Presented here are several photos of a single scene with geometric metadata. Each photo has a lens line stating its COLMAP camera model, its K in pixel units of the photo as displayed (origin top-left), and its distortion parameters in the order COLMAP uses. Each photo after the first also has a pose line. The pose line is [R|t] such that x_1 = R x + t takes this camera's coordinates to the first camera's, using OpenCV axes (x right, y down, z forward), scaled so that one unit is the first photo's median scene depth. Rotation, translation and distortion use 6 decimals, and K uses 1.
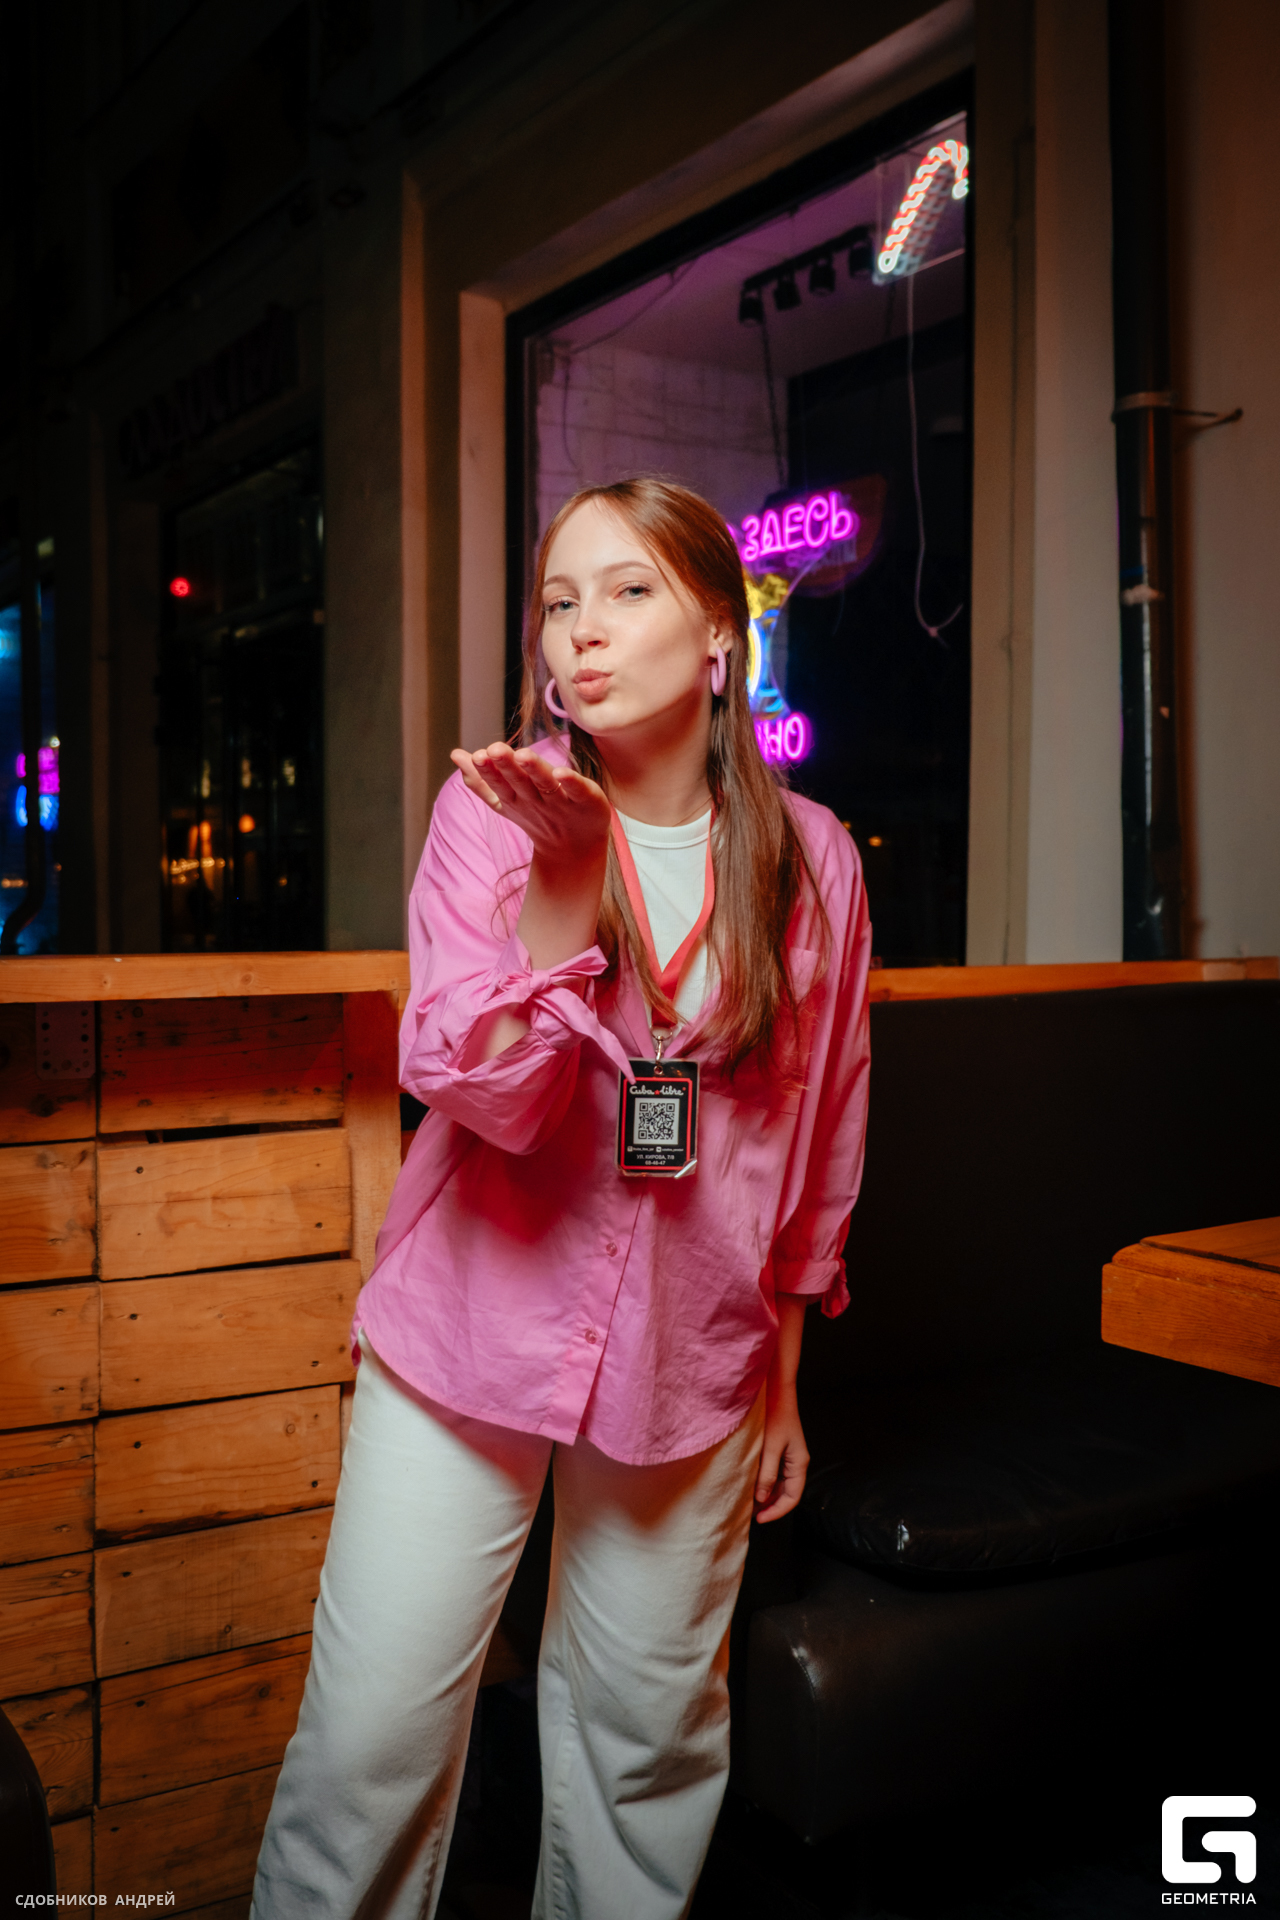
lens RADIAL K [[1915.2, 0, 640.0], [0, 1915.2, 960.0], [0, 0, 1]] dist [-0.008782, -0.002427]
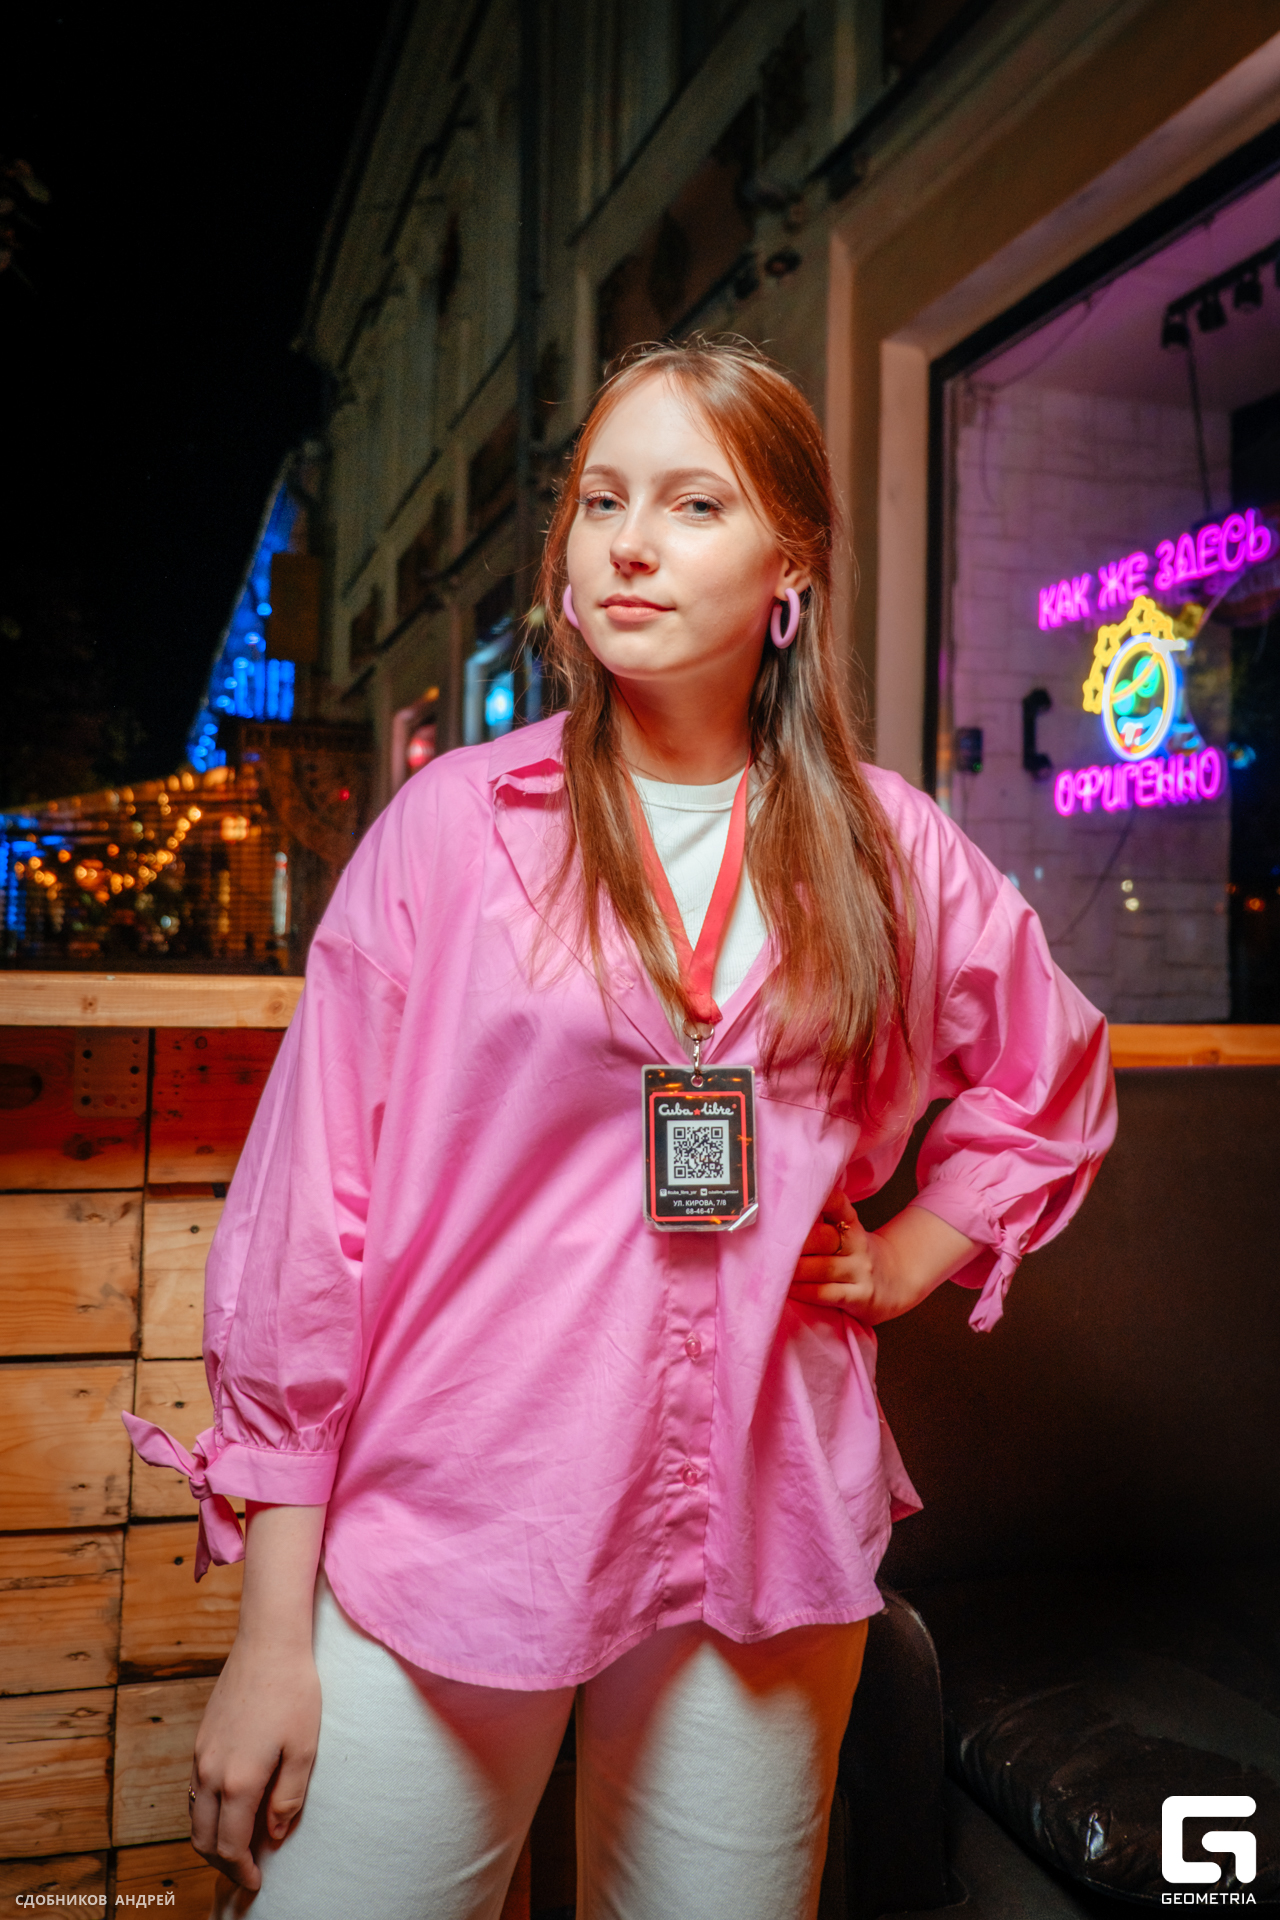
lens RADIAL K [[1779.7, 0, 640.4], [0, 1779.7, 836.1], [0, 0, 1]] dist [-0.009956, 0.009740]
pose [[0.960683, 0.007276, -0.277552, 0.148123], [-0.033368, 0.995437, -0.089399, -0.000206], [0.275635, 0.095145, 0.956542, 0.283203]]
